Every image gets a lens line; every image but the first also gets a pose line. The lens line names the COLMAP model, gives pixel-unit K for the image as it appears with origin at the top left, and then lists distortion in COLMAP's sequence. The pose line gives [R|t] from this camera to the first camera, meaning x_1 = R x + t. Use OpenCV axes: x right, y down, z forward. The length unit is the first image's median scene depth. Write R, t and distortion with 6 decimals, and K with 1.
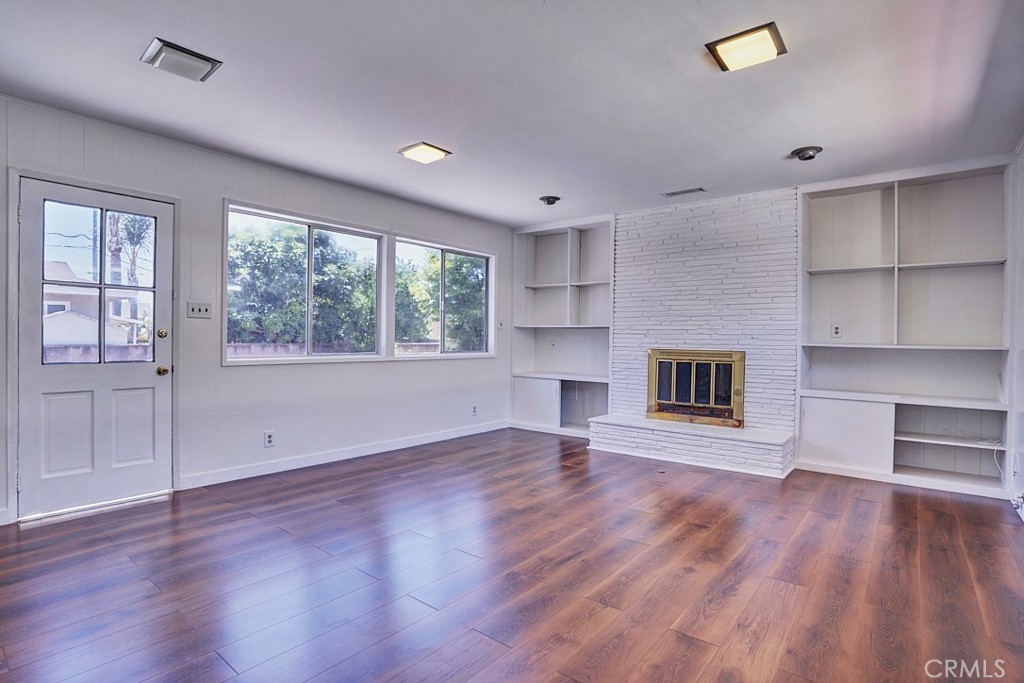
lens RADIAL K [[512.5, 0, 512.0], [0, 512.5, 341.5], [0, 0, 1]] dist [-0.082814, 0.041178]
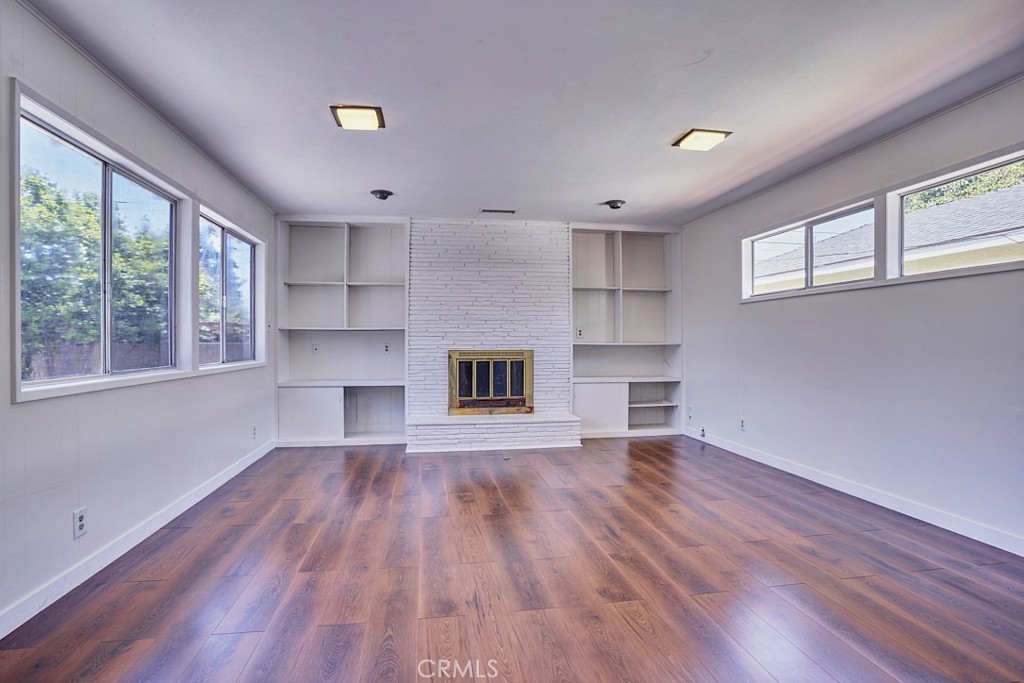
lens RADIAL K [[507.5, 0, 507.7], [0, 507.5, 344.3], [0, 0, 1]] dist [-0.083154, 0.039562]
pose [[0.668969, -0.018362, 0.743064, -0.482797], [0.015309, 0.999823, 0.010924, -0.008497], [-0.743133, 0.004068, 0.669131, 0.220772]]
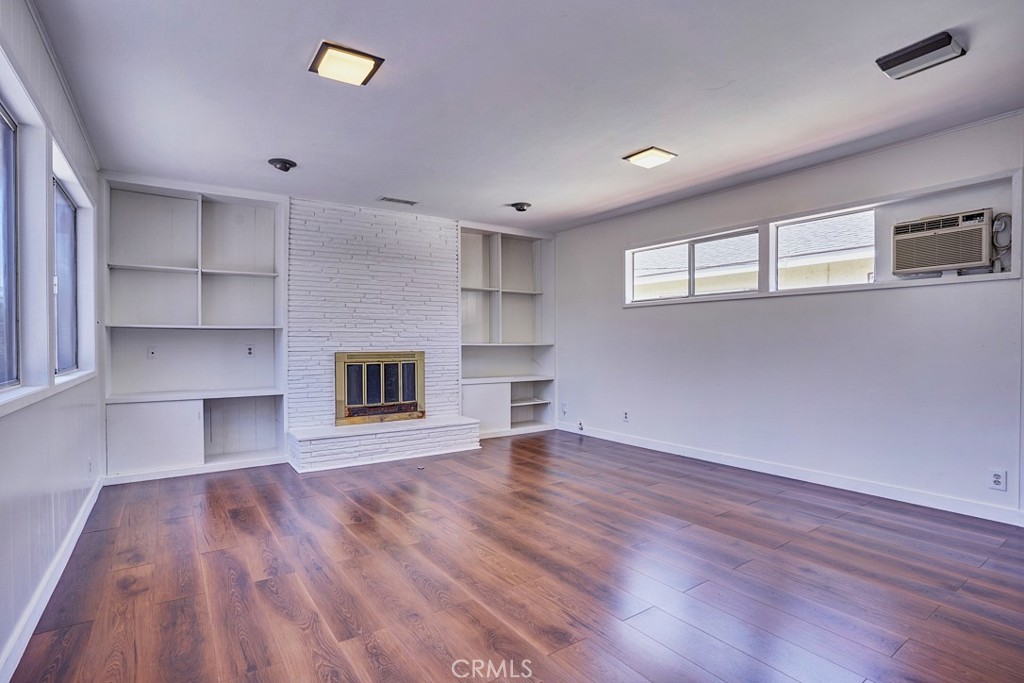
lens RADIAL K [[502.5, 0, 505.5], [0, 502.5, 351.4], [0, 0, 1]] dist [-0.082194, 0.038542]
pose [[0.284454, -0.031371, 0.958176, -0.578231], [0.013192, 0.999498, 0.028807, -0.010980], [-0.958599, 0.004446, 0.284725, 0.484897]]
